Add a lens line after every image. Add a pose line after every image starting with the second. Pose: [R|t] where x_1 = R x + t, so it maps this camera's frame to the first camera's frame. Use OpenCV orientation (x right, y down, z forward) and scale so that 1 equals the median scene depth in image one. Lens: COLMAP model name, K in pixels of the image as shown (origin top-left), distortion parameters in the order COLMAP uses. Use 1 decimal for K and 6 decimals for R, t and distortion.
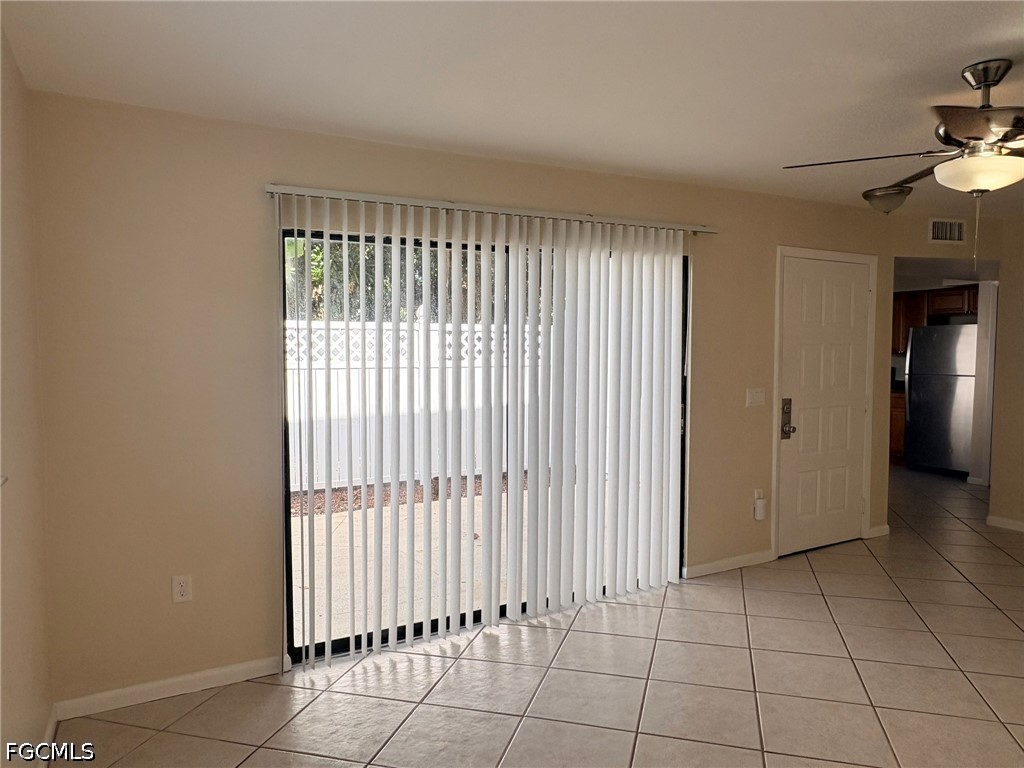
lens RADIAL K [[687.6, 0, 513.7], [0, 687.6, 388.6], [0, 0, 1]] dist [-0.003733, 0.005529]
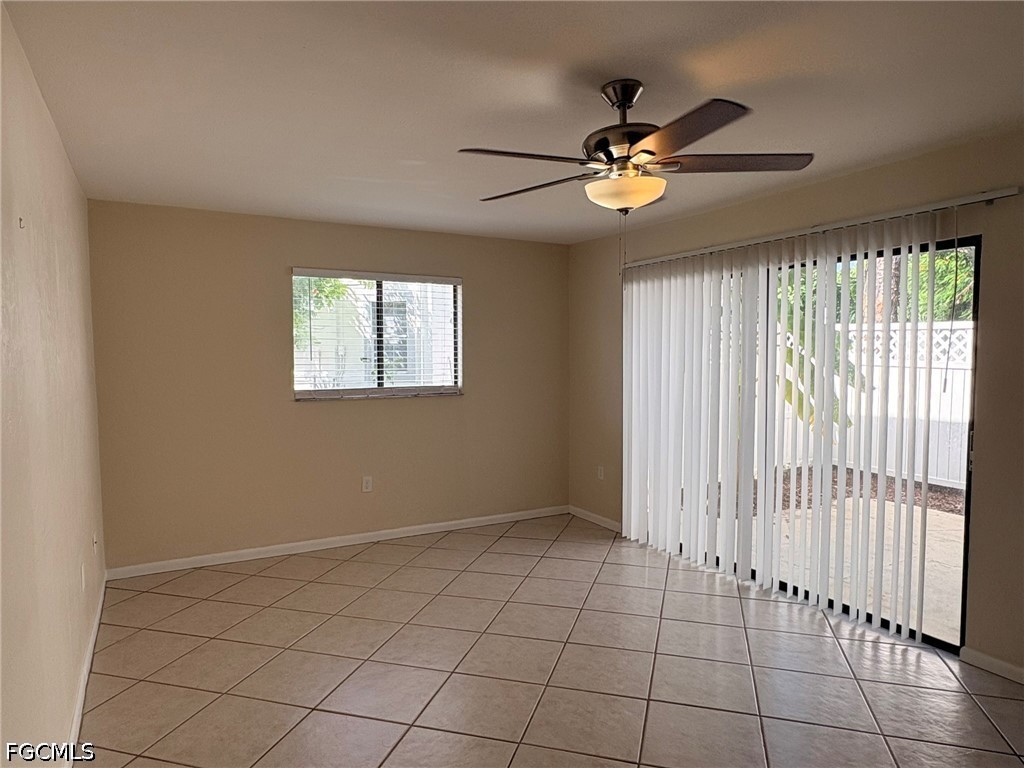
lens RADIAL K [[654.5, 0, 512.0], [0, 654.5, 384.0], [0, 0, 1]] dist [-0.004579, -0.001125]
pose [[0.018542, 0.057734, -0.998160, 0.749007], [-0.066347, 0.996202, 0.056389, -0.020303], [0.997624, 0.065179, 0.022302, 0.389878]]
